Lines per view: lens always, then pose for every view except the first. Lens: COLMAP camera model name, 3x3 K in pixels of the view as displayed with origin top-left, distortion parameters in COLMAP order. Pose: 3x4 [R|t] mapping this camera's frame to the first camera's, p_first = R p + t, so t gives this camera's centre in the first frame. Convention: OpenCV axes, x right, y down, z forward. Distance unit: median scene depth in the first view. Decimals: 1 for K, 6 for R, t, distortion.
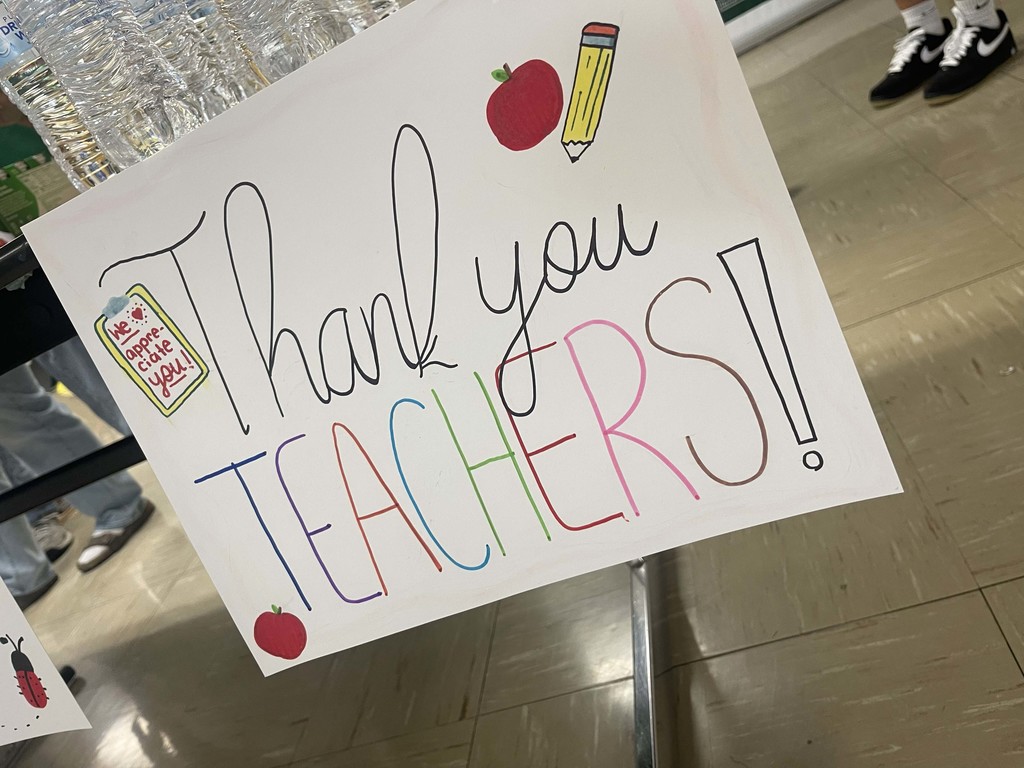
lens RADIAL K [[779.9, 0, 515.2], [0, 779.9, 382.6], [0, 0, 1]] dist [0.034755, -0.034443]
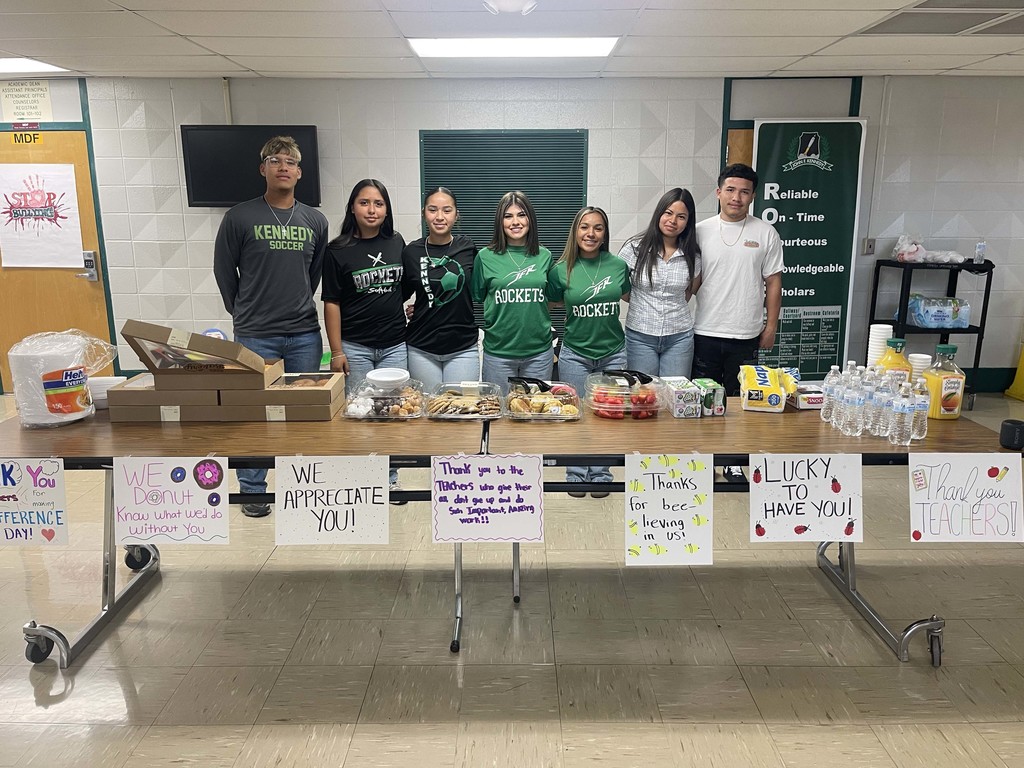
lens RADIAL K [[779.9, 0, 514.9], [0, 779.9, 382.6], [0, 0, 1]] dist [0.034755, -0.034443]
pose [[0.879940, 0.422375, 0.217497, -5.041535], [-0.349926, 0.885867, -0.304618, 2.317985], [-0.321336, 0.191938, 0.927310, -3.885063]]
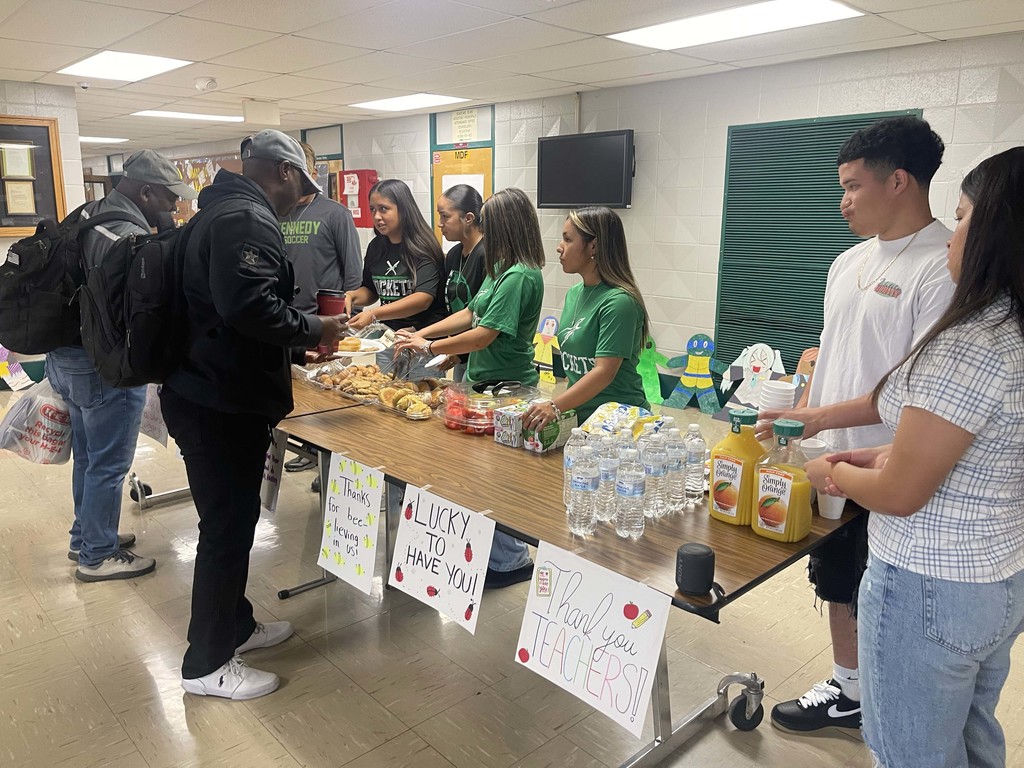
lens RADIAL K [[779.9, 0, 512.0], [0, 779.9, 368.6], [0, 0, 1]] dist [0.034755, -0.034443]
pose [[0.679675, 0.569760, -0.461969, 0.738357], [-0.607879, 0.789992, 0.079976, -1.235554], [0.410519, 0.226463, 0.883283, -3.182019]]
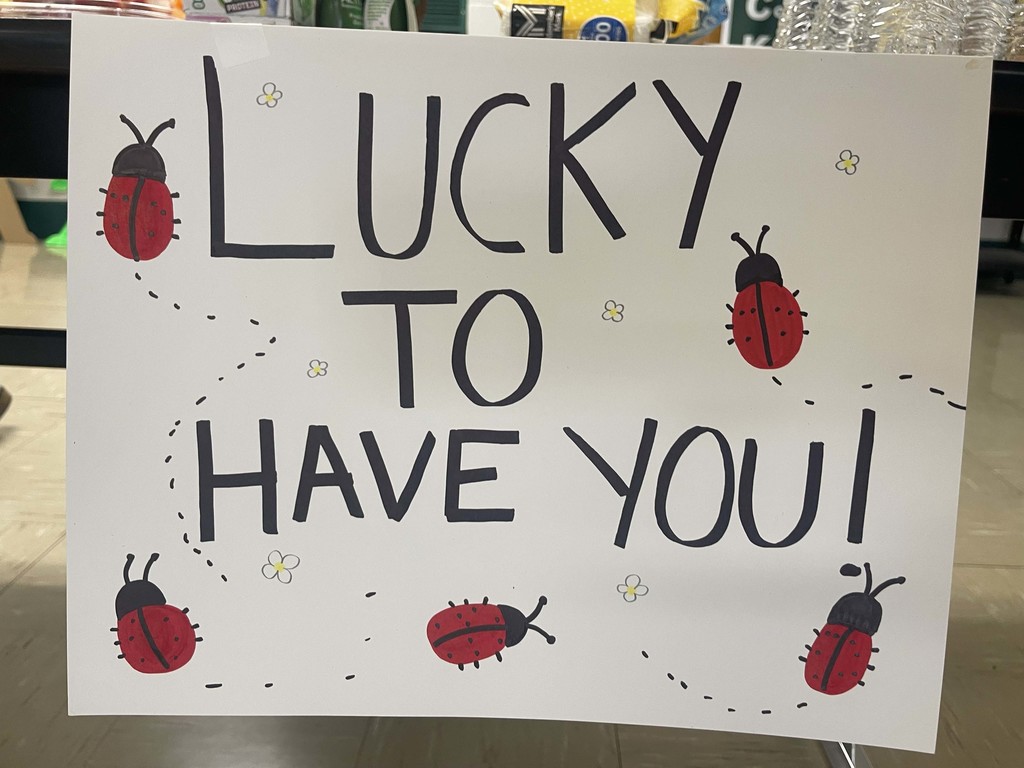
lens RADIAL K [[779.9, 0, 517.4], [0, 779.9, 377.7], [0, 0, 1]] dist [0.034755, -0.034443]
pose [[0.863171, 0.442742, 0.242723, -1.433763], [-0.395295, 0.891651, -0.220682, 0.567068], [-0.314129, 0.094539, 0.944661, 0.619287]]
